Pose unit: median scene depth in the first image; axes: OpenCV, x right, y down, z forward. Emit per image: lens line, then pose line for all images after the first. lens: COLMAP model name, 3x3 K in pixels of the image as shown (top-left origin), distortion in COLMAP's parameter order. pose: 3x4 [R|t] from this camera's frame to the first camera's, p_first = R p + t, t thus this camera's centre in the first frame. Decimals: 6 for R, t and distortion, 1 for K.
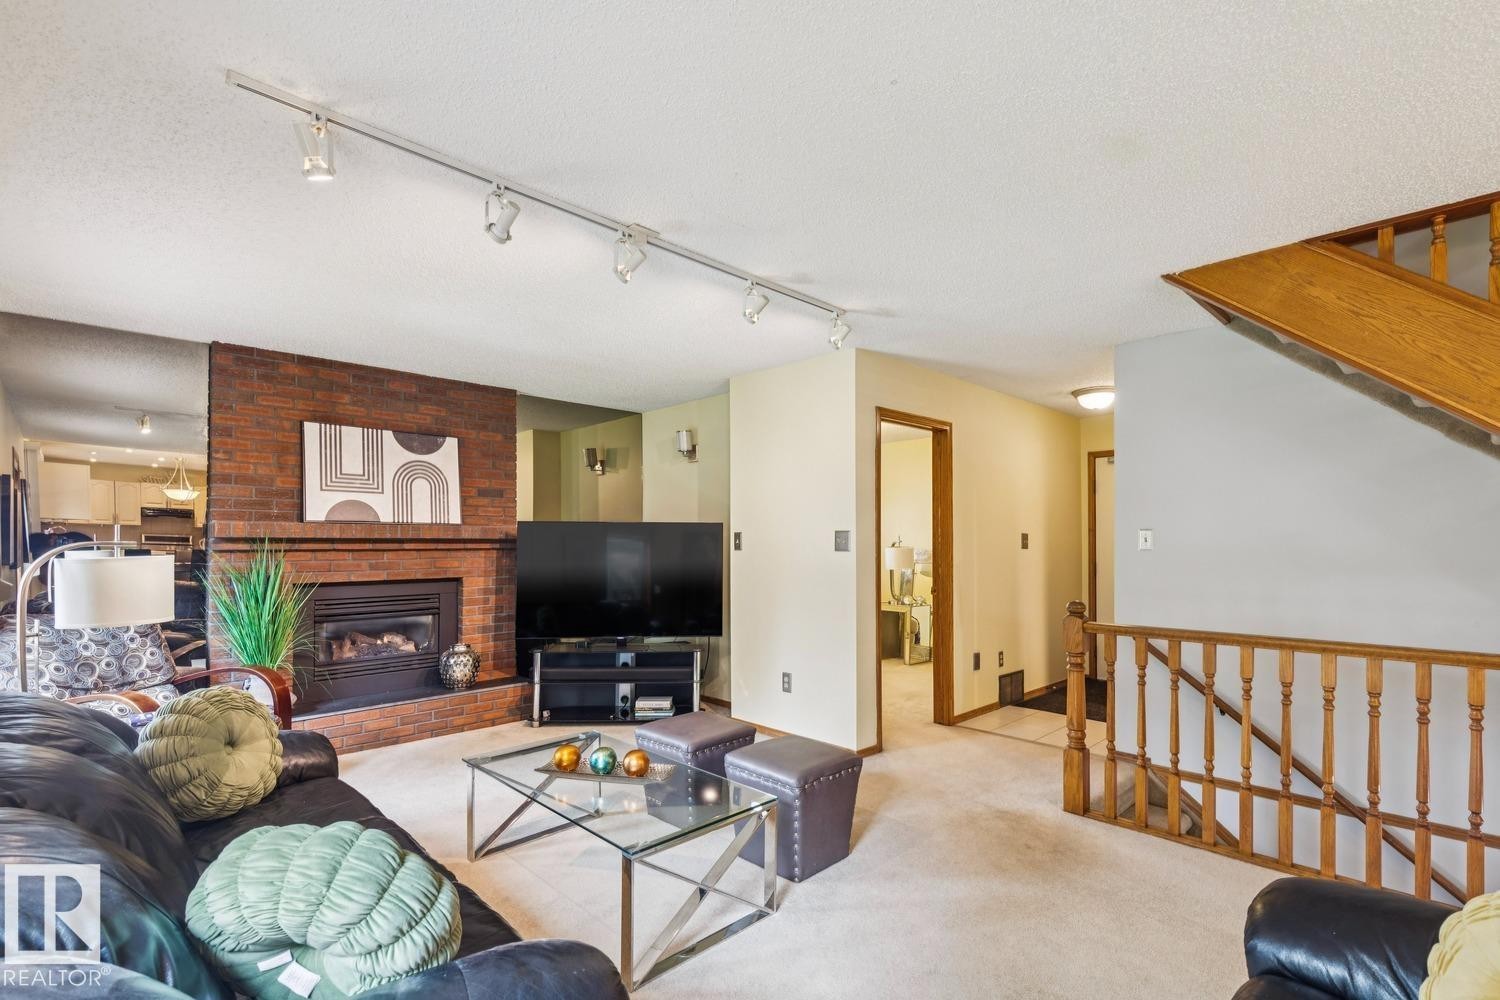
lens RADIAL K [[687.1, 0, 775.5], [0, 687.1, 535.5], [0, 0, 1]] dist [0.007917, -0.000542]
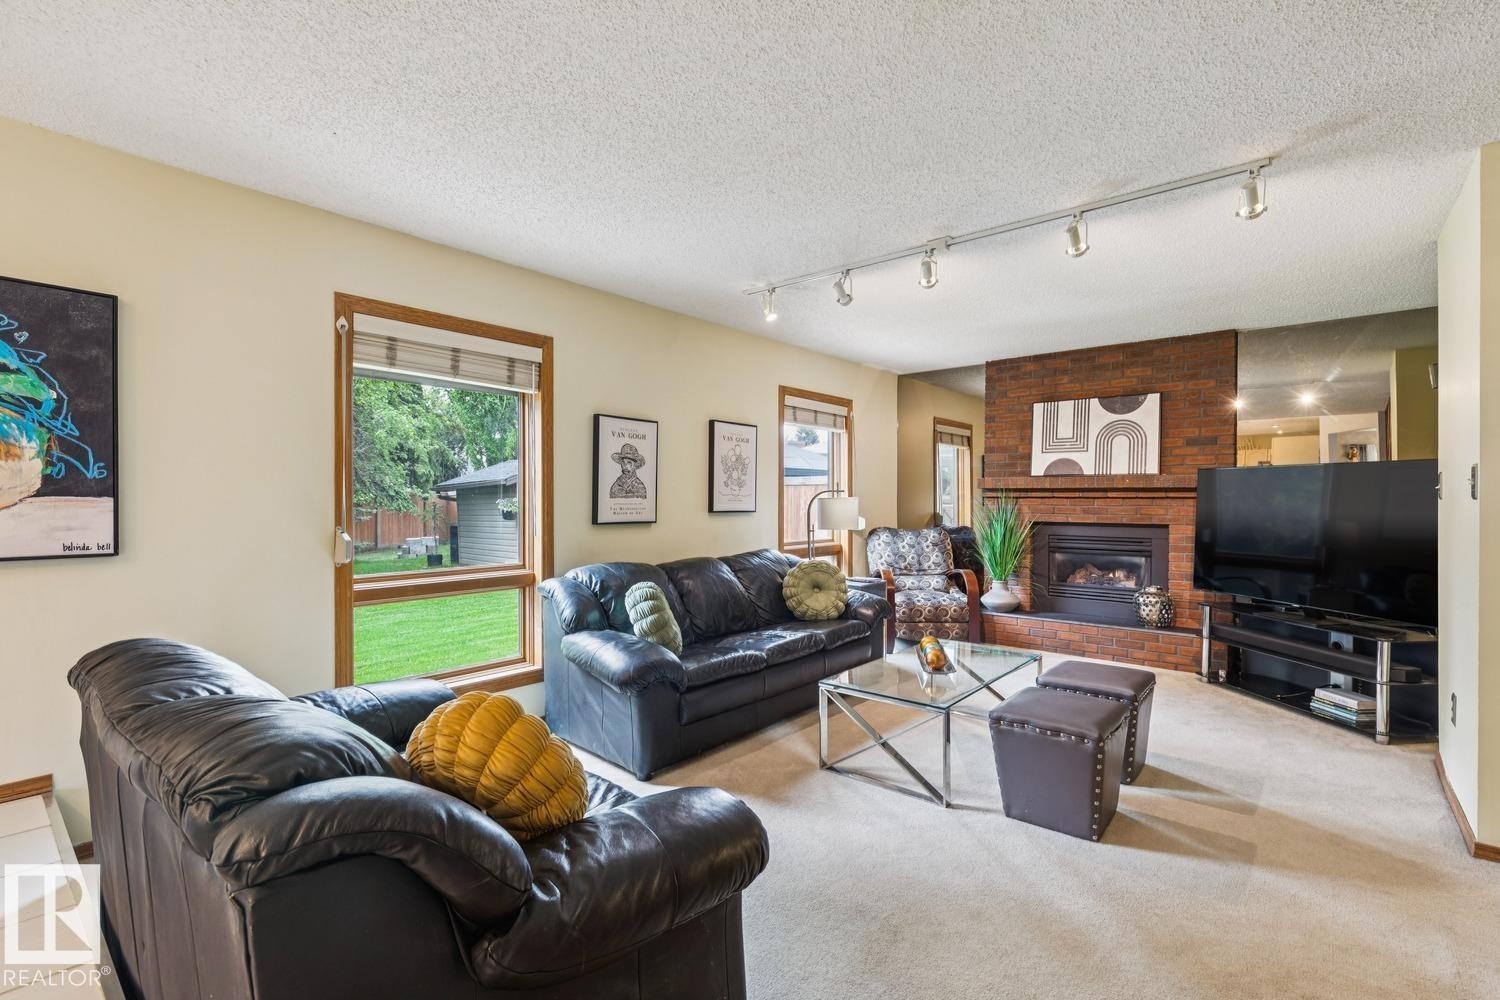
lens RADIAL K [[687.1, 0, 756.1], [0, 687.1, 500.1], [0, 0, 1]] dist [0.007917, -0.000542]
pose [[0.074443, 0.005681, -0.997209, 0.580880], [0.009381, 0.999936, 0.006397, 0.011719], [0.997181, -0.009831, 0.074385, 0.313290]]
